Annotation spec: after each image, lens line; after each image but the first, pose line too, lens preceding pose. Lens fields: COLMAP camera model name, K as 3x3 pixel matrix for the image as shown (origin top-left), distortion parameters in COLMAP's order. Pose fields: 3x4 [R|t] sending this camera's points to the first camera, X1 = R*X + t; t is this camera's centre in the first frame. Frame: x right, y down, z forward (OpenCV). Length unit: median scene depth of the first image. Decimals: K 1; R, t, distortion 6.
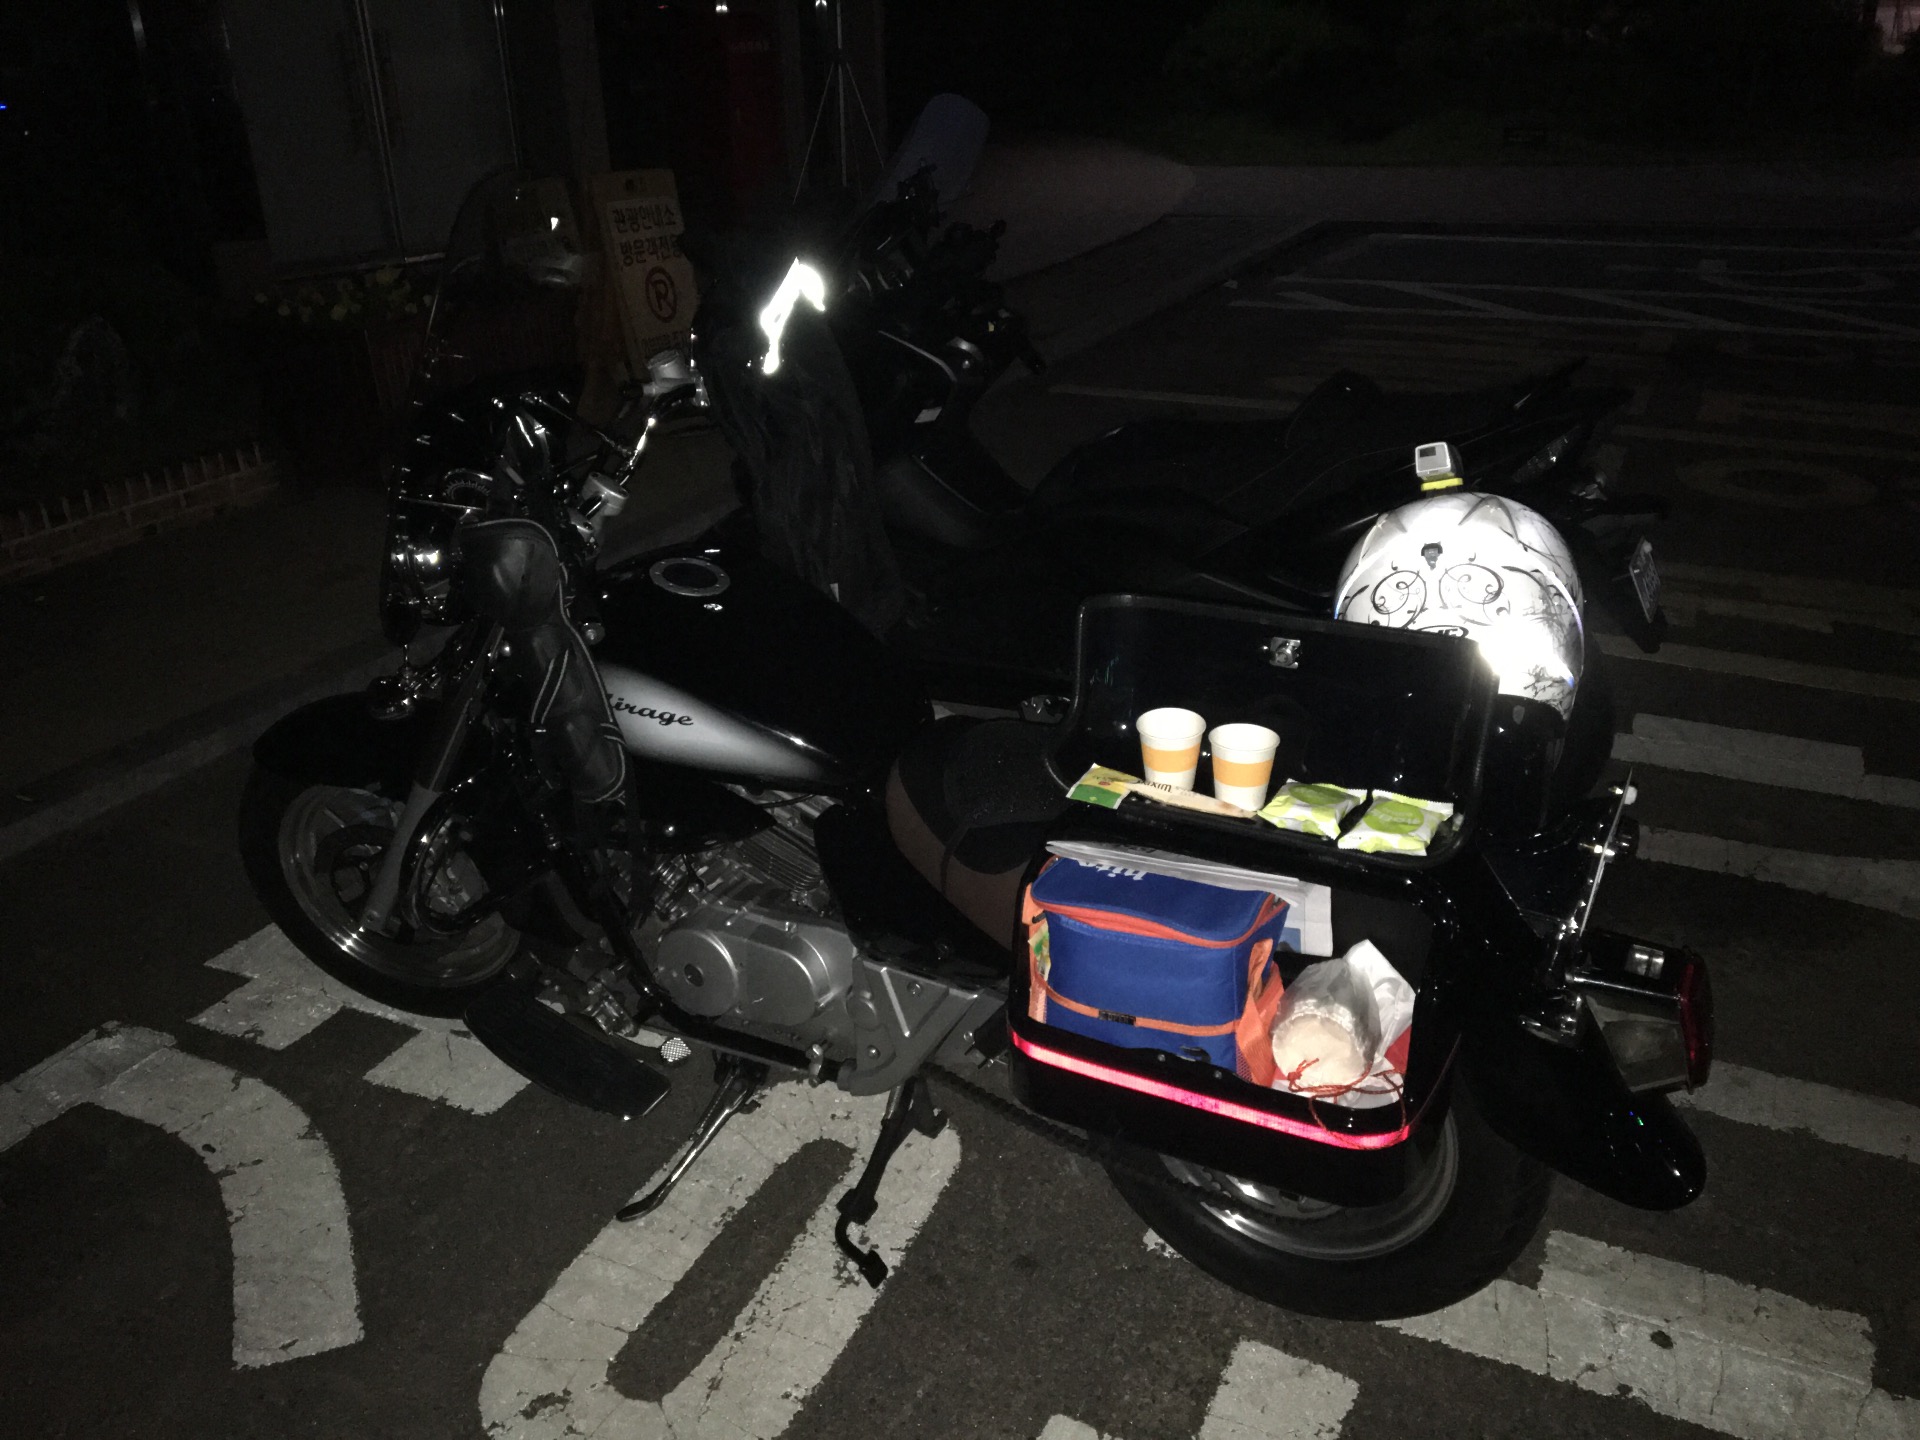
lens RADIAL K [[1629.8, 0, 960.0], [0, 1629.8, 722.2], [0, 0, 1]] dist [-0.007135, -0.012027]
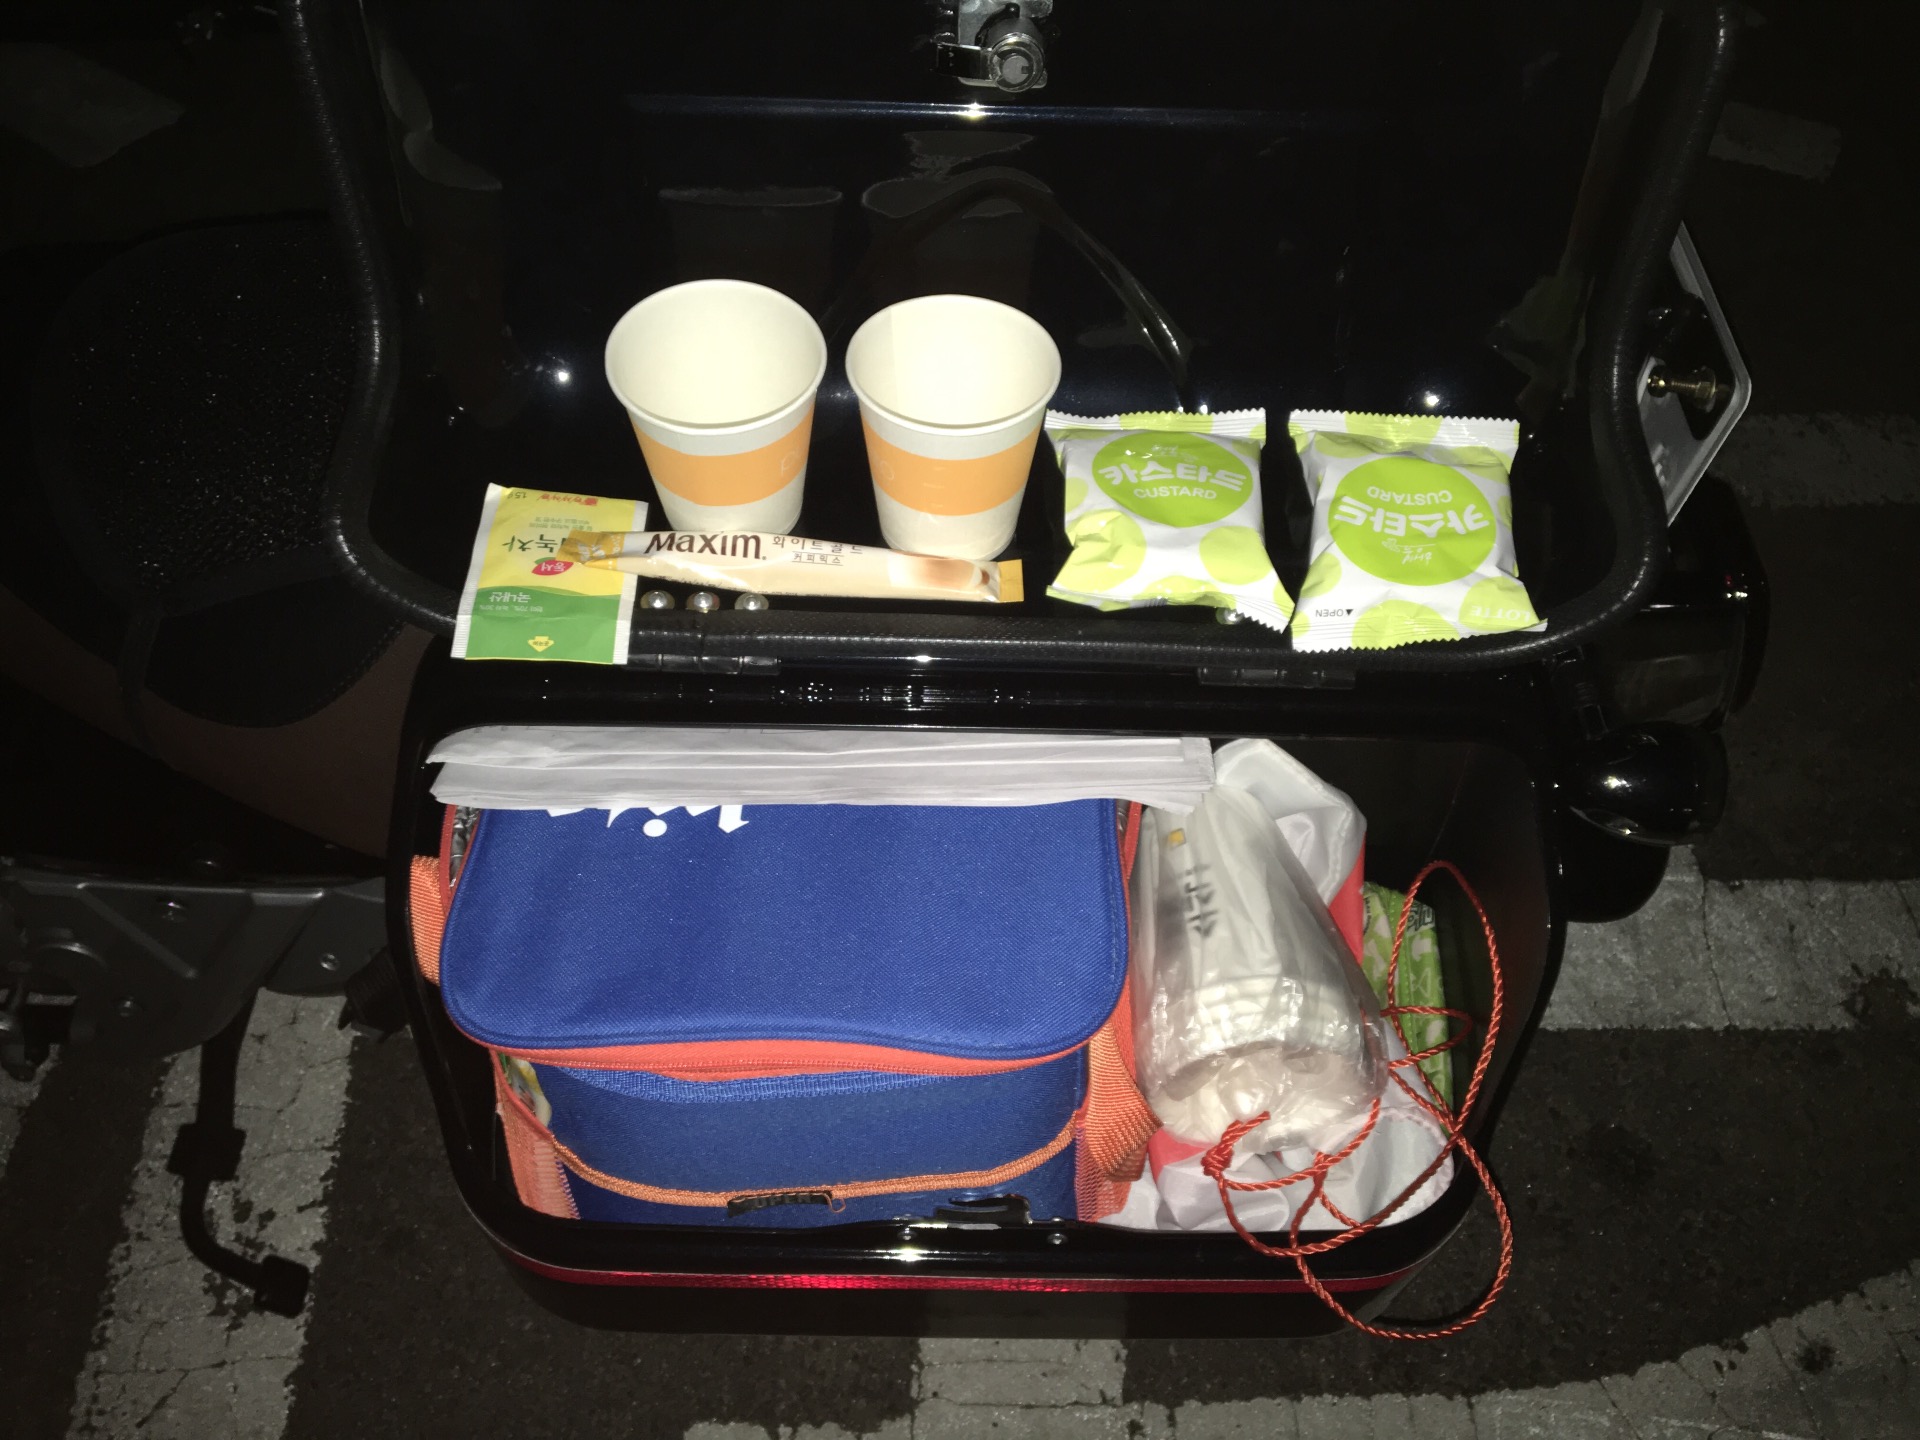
lens RADIAL K [[1629.8, 0, 967.4], [0, 1629.8, 713.5], [0, 0, 1]] dist [-0.007135, -0.012027]
pose [[0.891863, -0.317161, 0.322475, 0.037851], [0.135235, 0.867326, 0.479017, -0.062053], [-0.431616, -0.383608, 0.816427, 0.535334]]
